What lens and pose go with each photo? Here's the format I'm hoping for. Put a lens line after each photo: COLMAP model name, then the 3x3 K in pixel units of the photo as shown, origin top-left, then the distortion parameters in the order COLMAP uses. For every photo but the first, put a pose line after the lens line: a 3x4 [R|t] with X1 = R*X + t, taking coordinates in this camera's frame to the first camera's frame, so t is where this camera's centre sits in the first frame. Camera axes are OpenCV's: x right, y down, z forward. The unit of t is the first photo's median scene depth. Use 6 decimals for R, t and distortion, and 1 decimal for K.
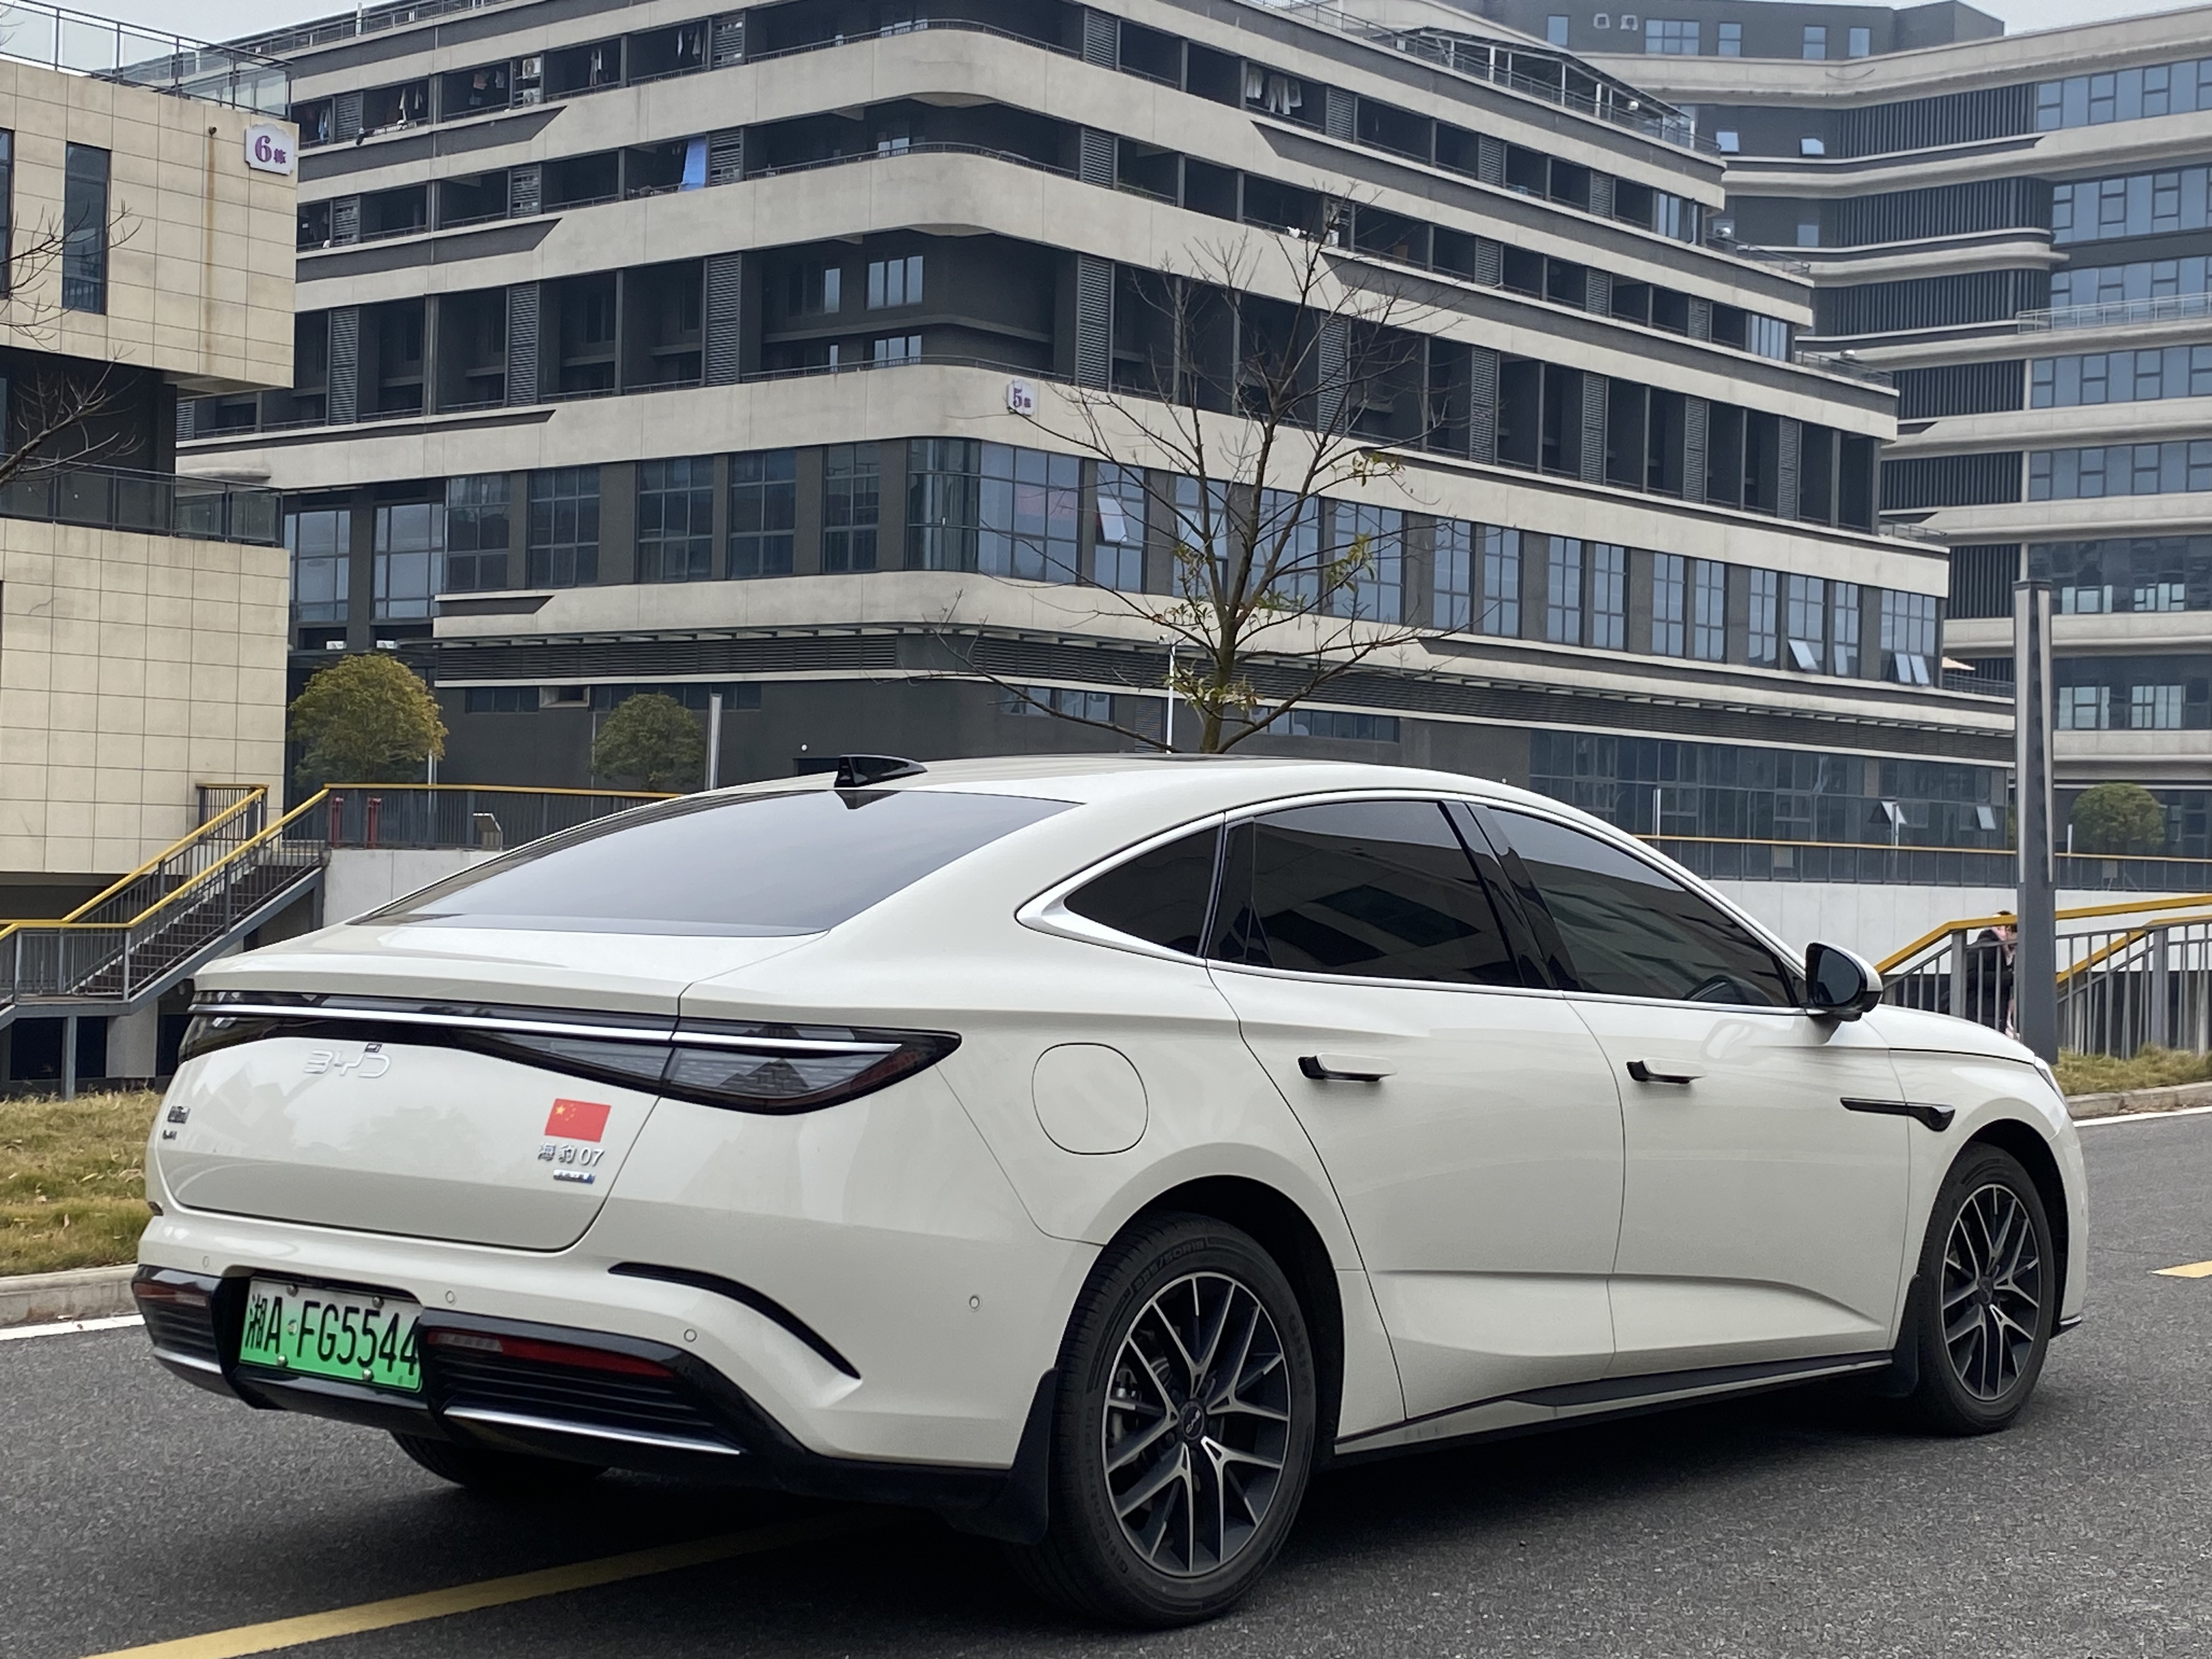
lens RADIAL K [[3411.3, 0, 1106.0], [0, 3411.3, 829.5], [0, 0, 1]] dist [0.041526, 0.080536]
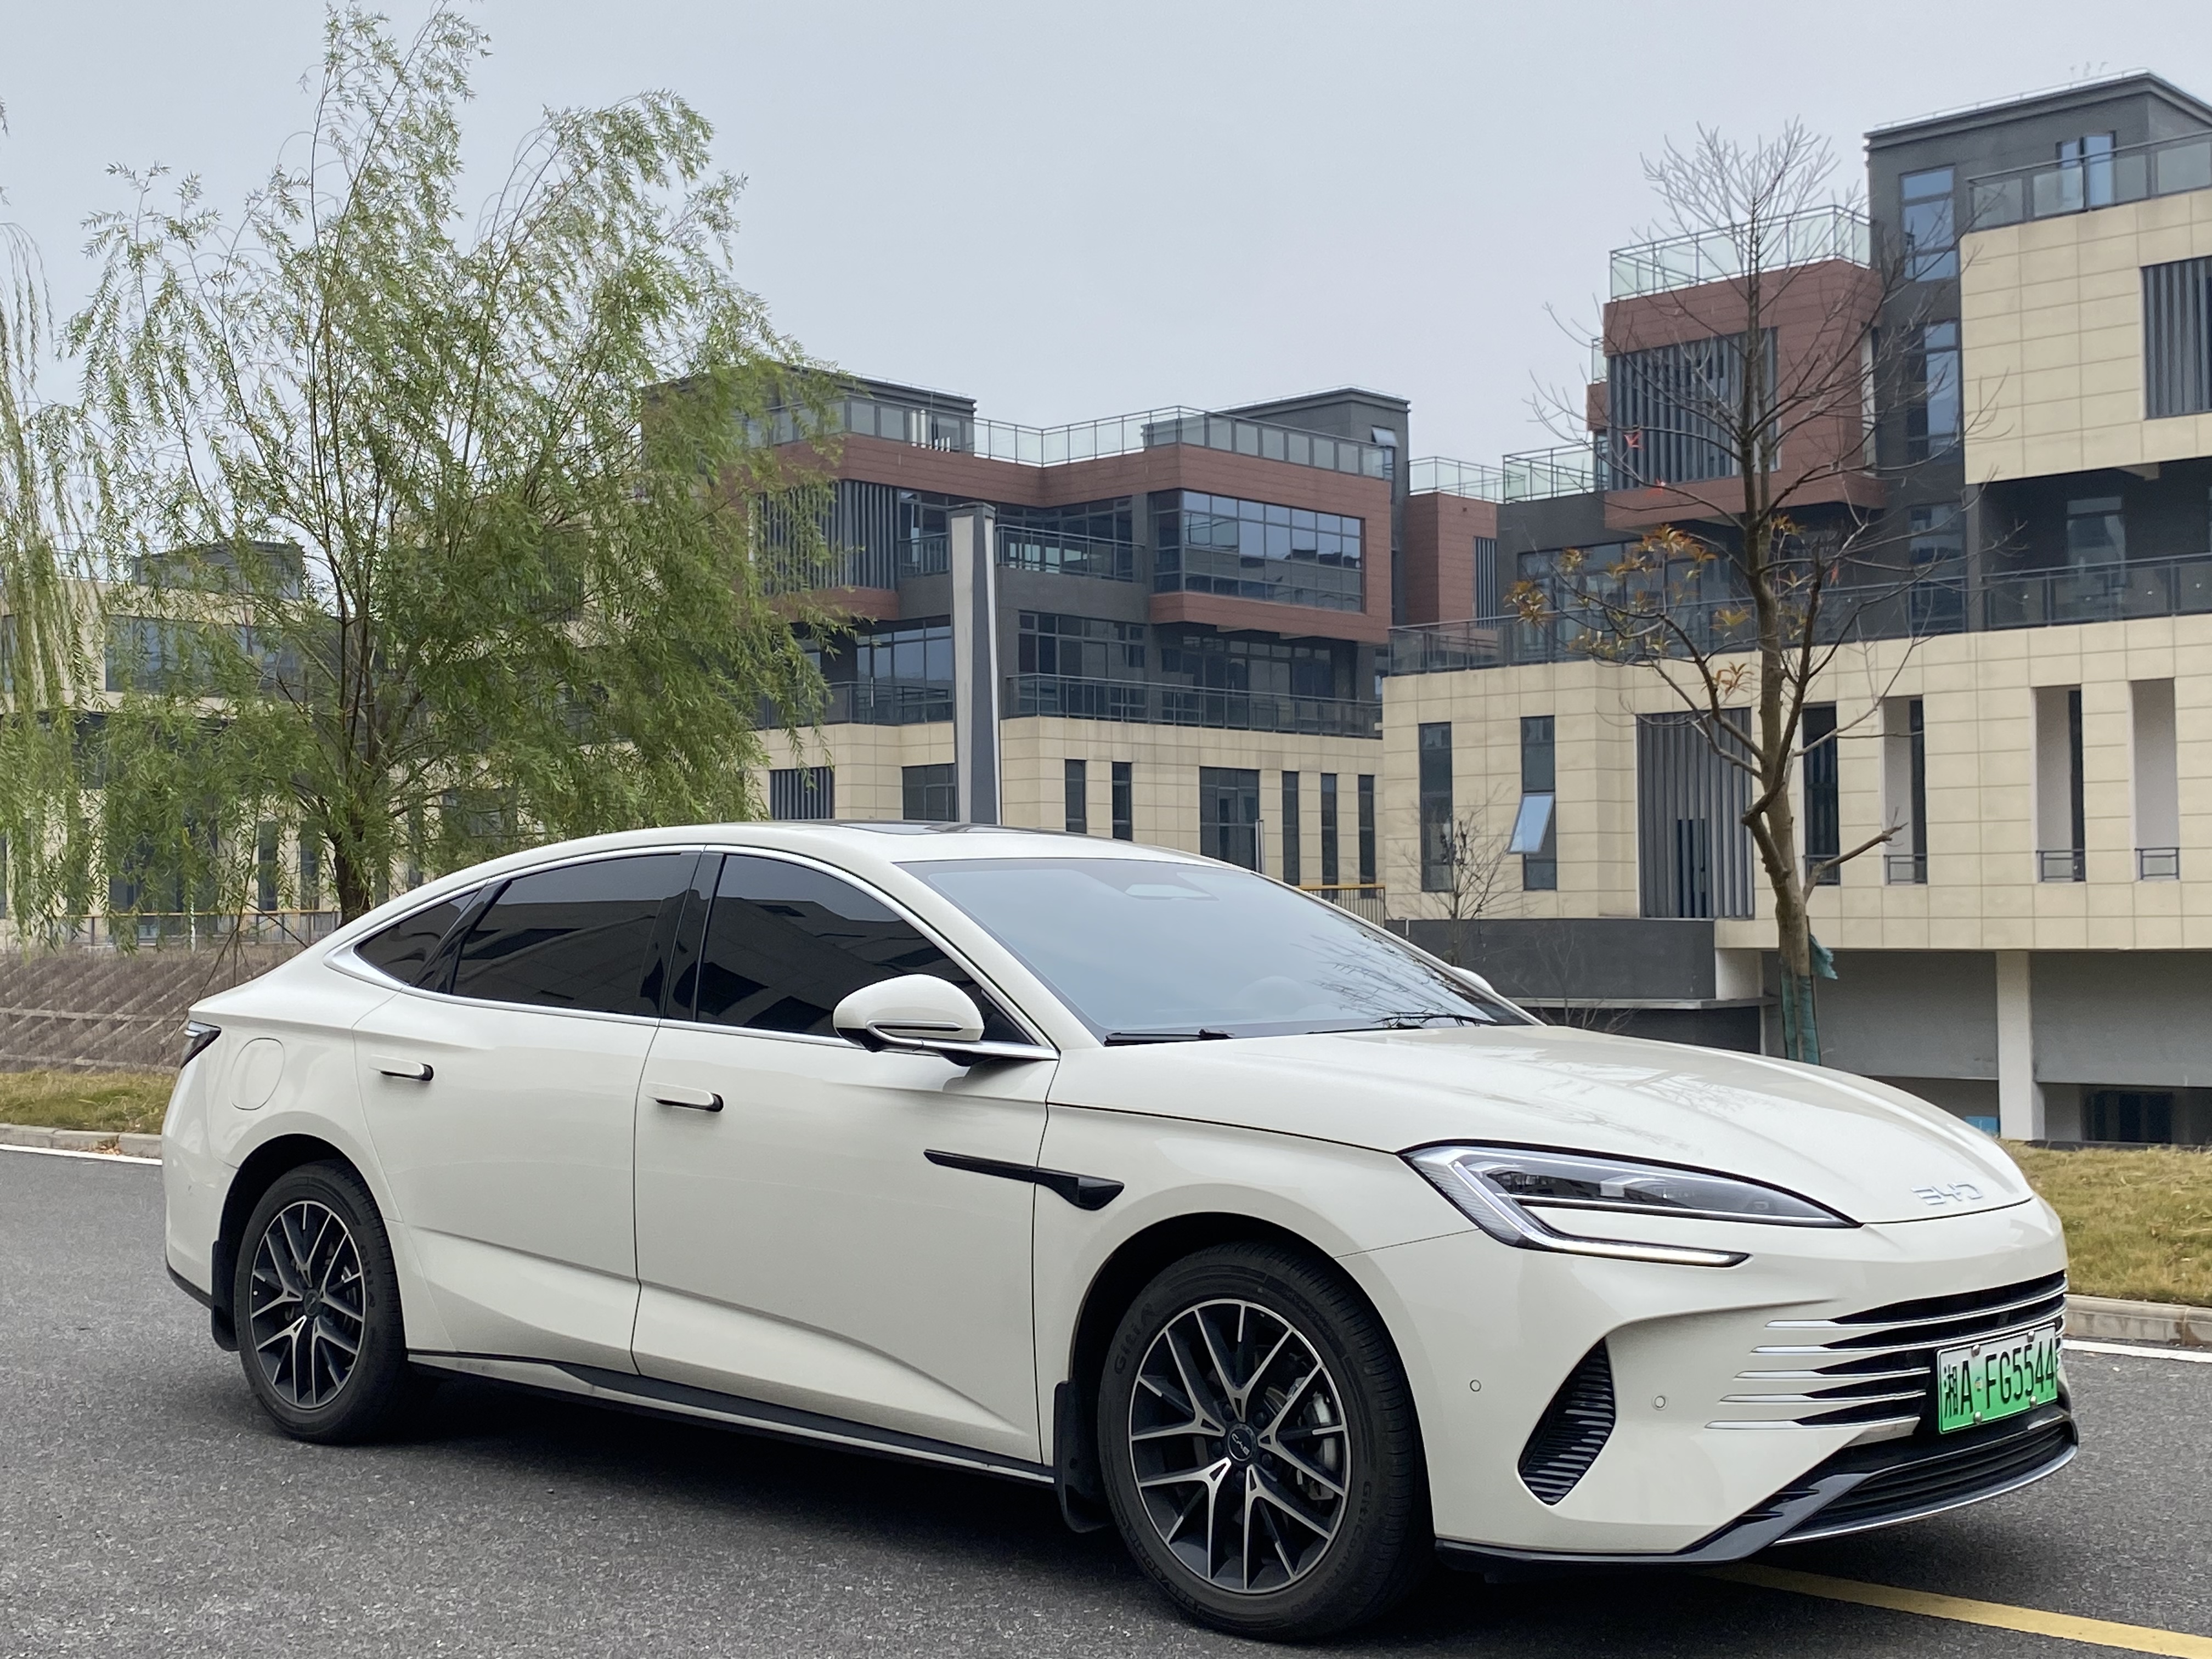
lens RADIAL K [[2763.2, 0, 1106.0], [0, 2763.2, 829.5], [0, 0, 1]] dist [0.222760, -0.651260]
pose [[-0.019601, -0.054714, -0.998310, 1.149909], [0.021314, 0.998252, -0.055130, 0.042275], [0.999581, -0.022359, -0.018401, 1.281733]]
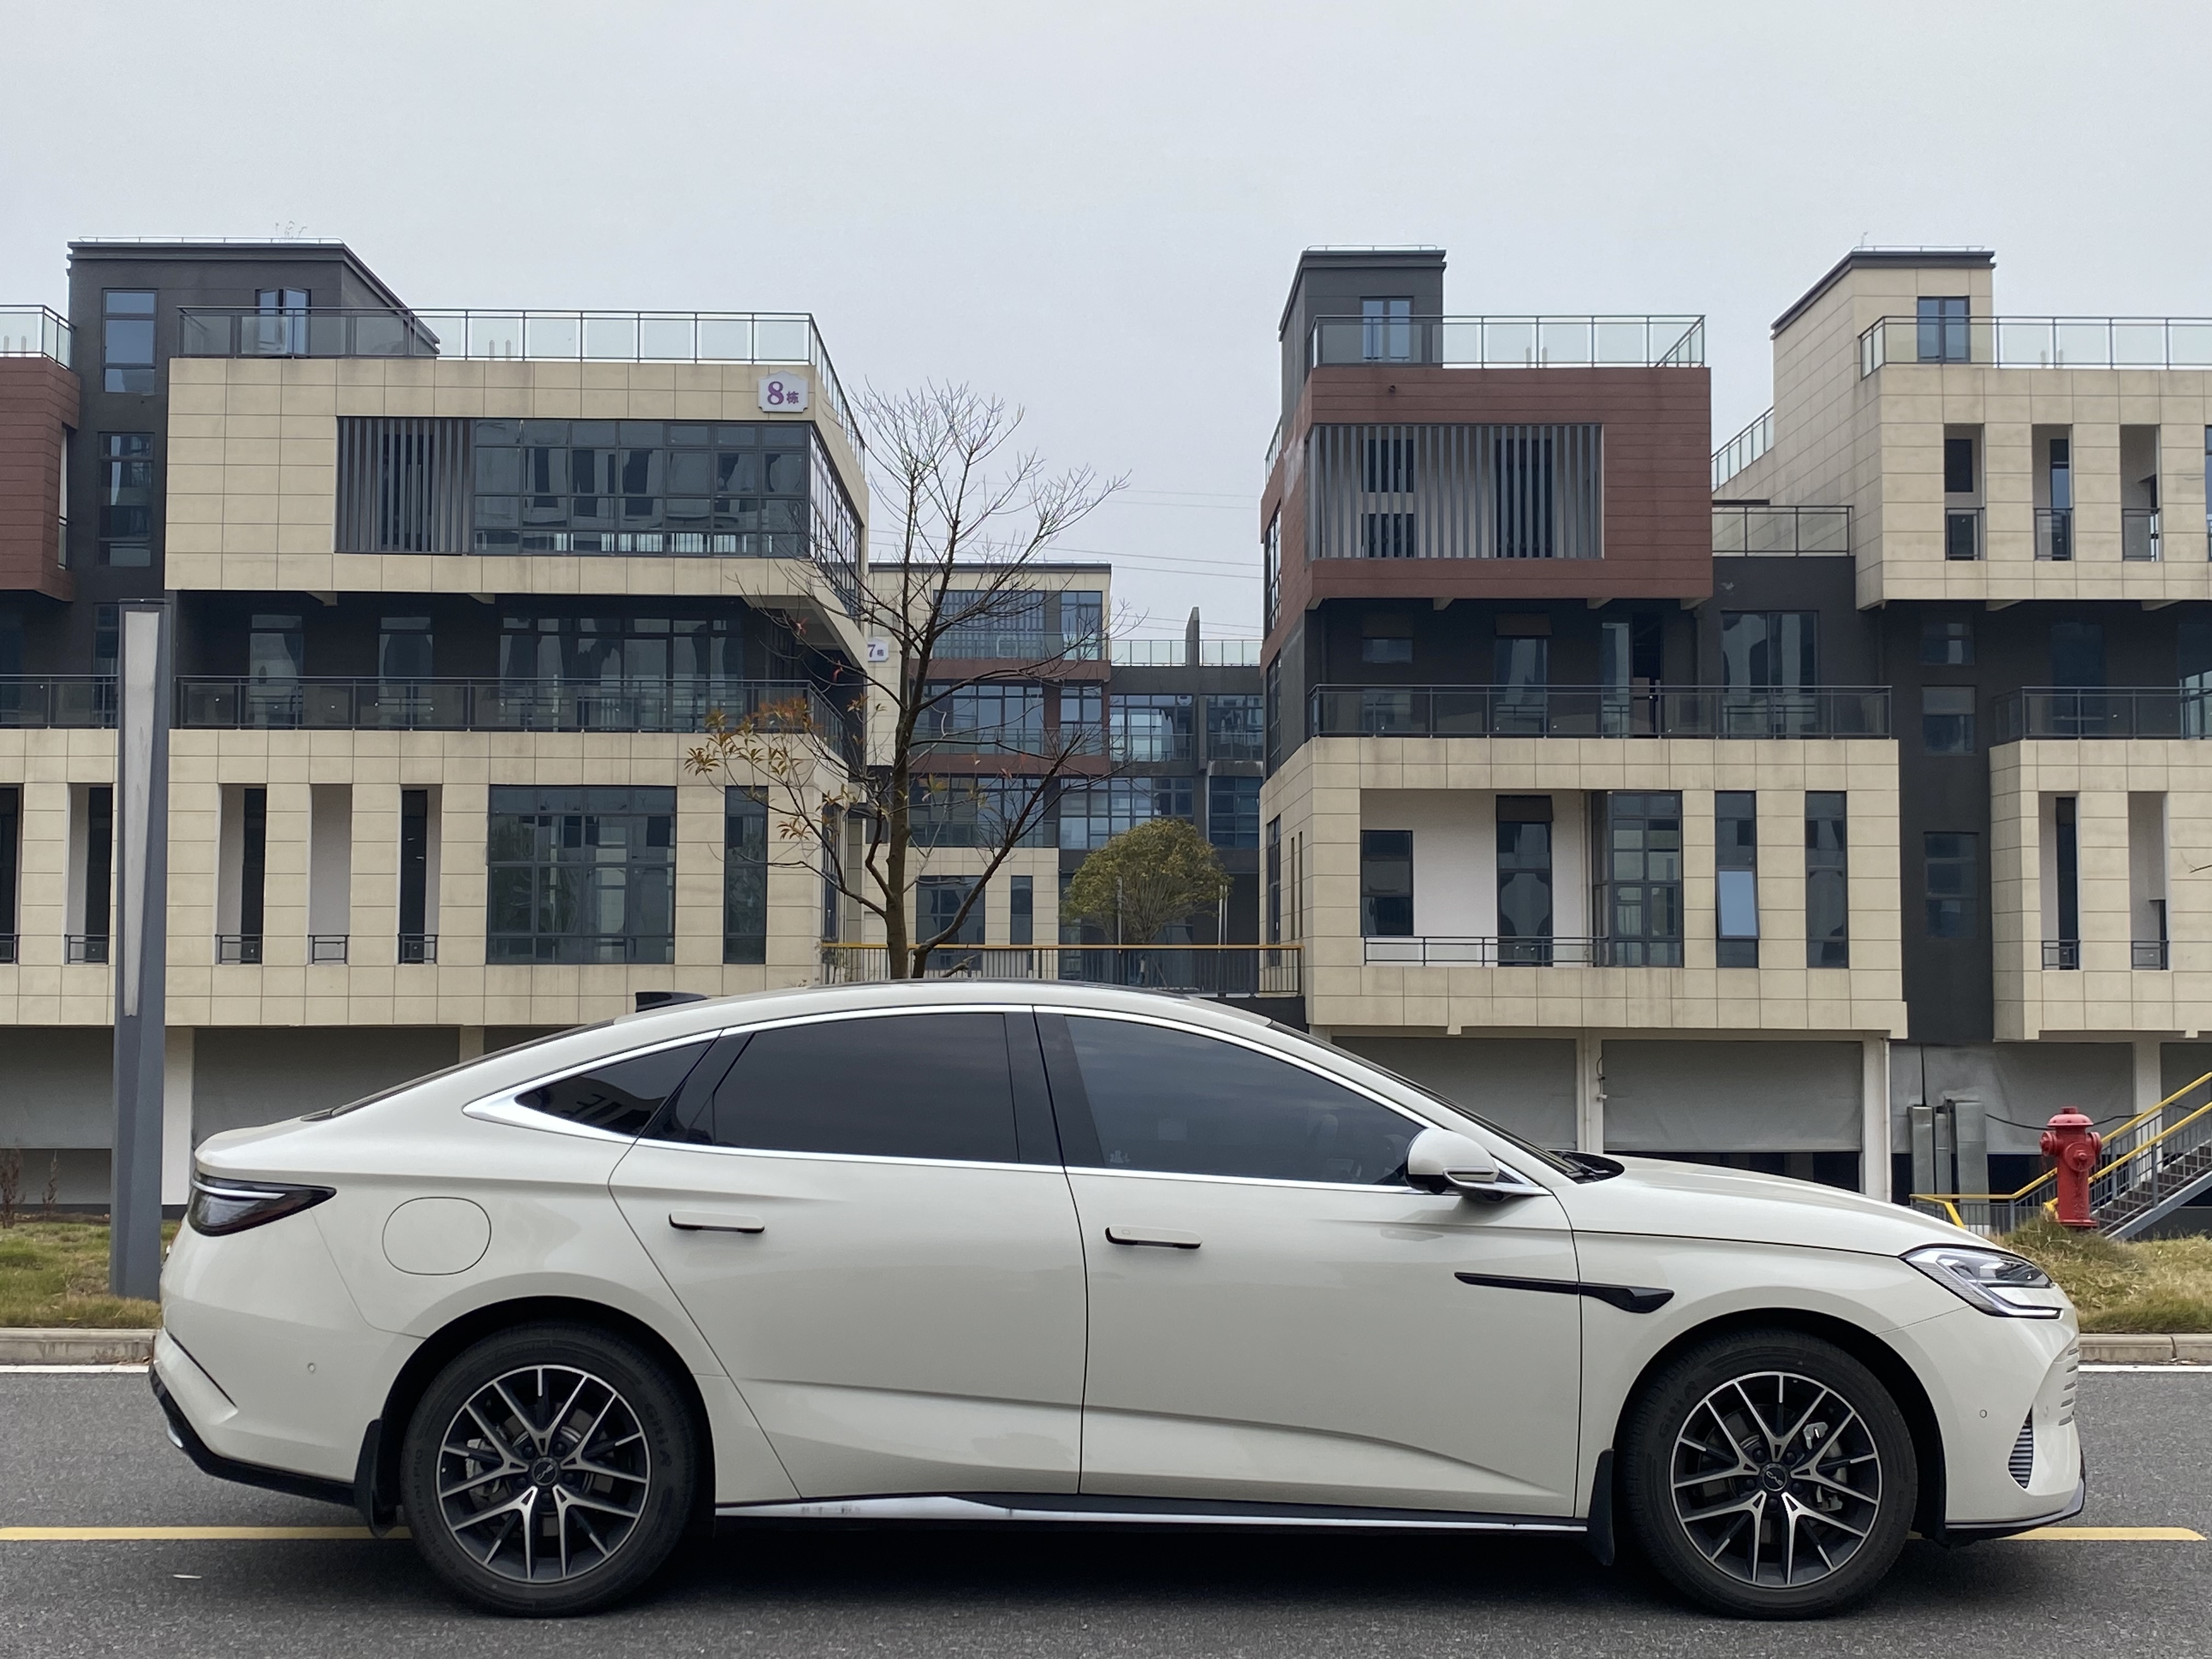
lens RADIAL K [[2581.4, 0, 1106.0], [0, 2581.4, 829.5], [0, 0, 1]] dist [0.181007, -0.529698]
pose [[0.665868, -0.062862, -0.743417, 0.936105], [0.019059, 0.997552, -0.067280, -0.012874], [0.745827, 0.030630, 0.665436, 0.419850]]
